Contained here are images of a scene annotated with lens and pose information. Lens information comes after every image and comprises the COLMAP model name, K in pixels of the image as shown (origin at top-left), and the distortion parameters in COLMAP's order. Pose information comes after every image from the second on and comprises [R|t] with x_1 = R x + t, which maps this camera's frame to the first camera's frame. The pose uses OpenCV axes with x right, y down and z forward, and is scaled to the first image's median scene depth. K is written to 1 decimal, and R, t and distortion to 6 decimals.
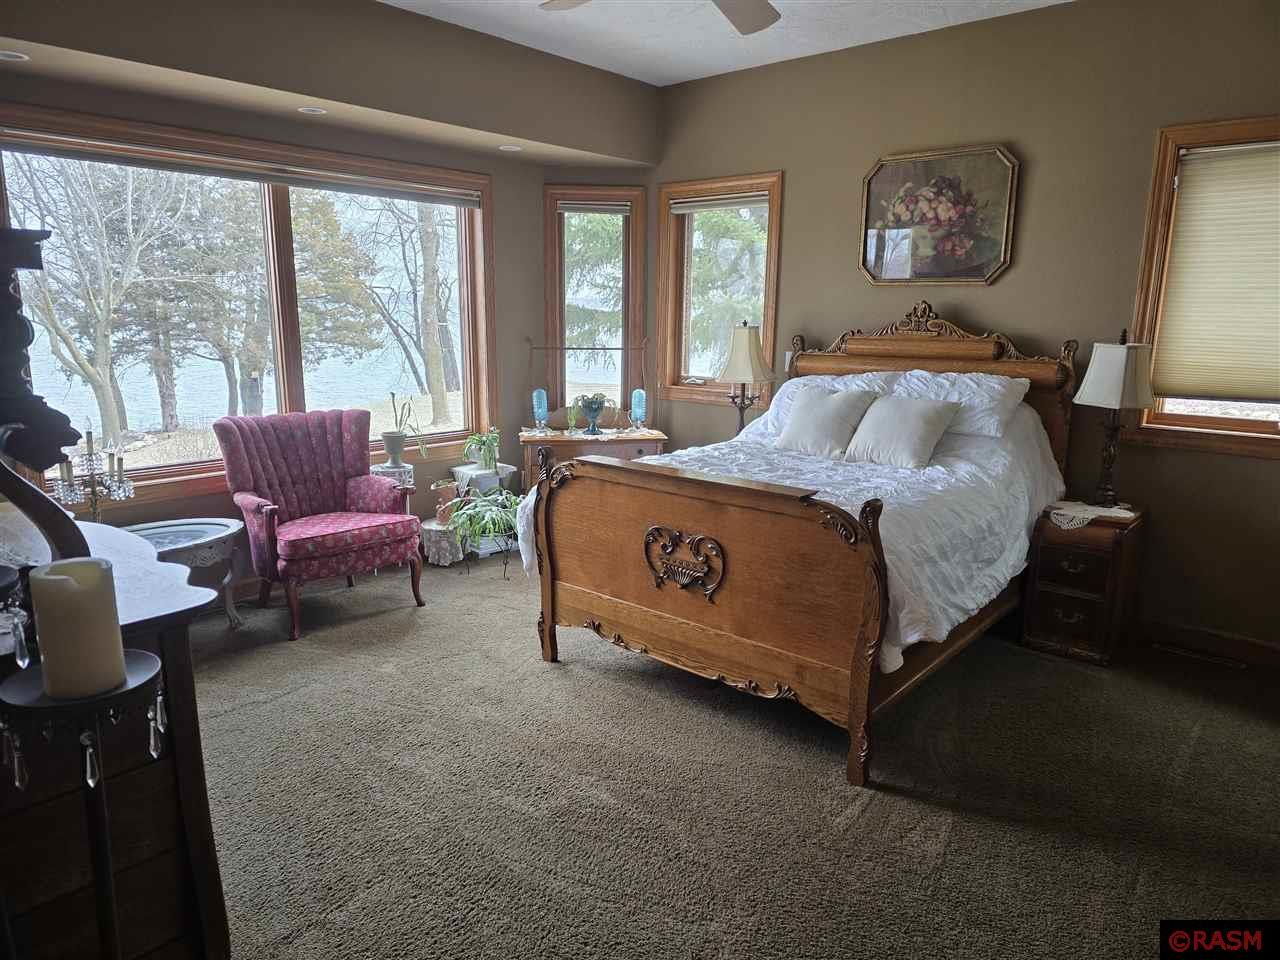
lens RADIAL K [[849.3, 0, 639.9], [0, 849.3, 482.7], [0, 0, 1]] dist [0.052340, -0.047689]
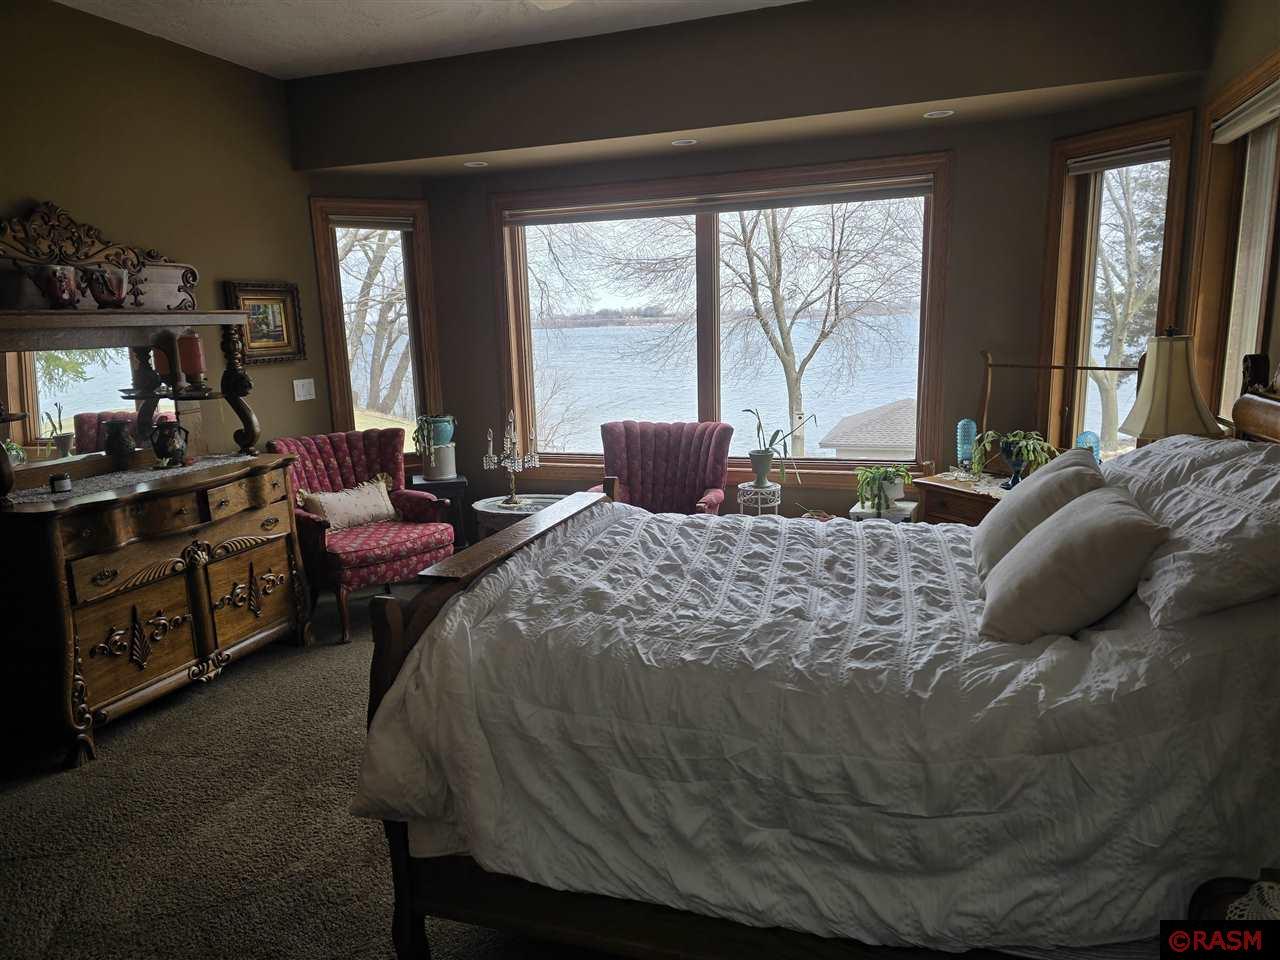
lens RADIAL K [[849.3, 0, 639.8], [0, 849.3, 480.5], [0, 0, 1]] dist [0.052340, -0.047689]
pose [[0.374729, 0.138601, -0.916716, 0.573858], [-0.157294, 0.983933, 0.084466, -0.090336], [0.913694, 0.112542, 0.390509, 0.527225]]
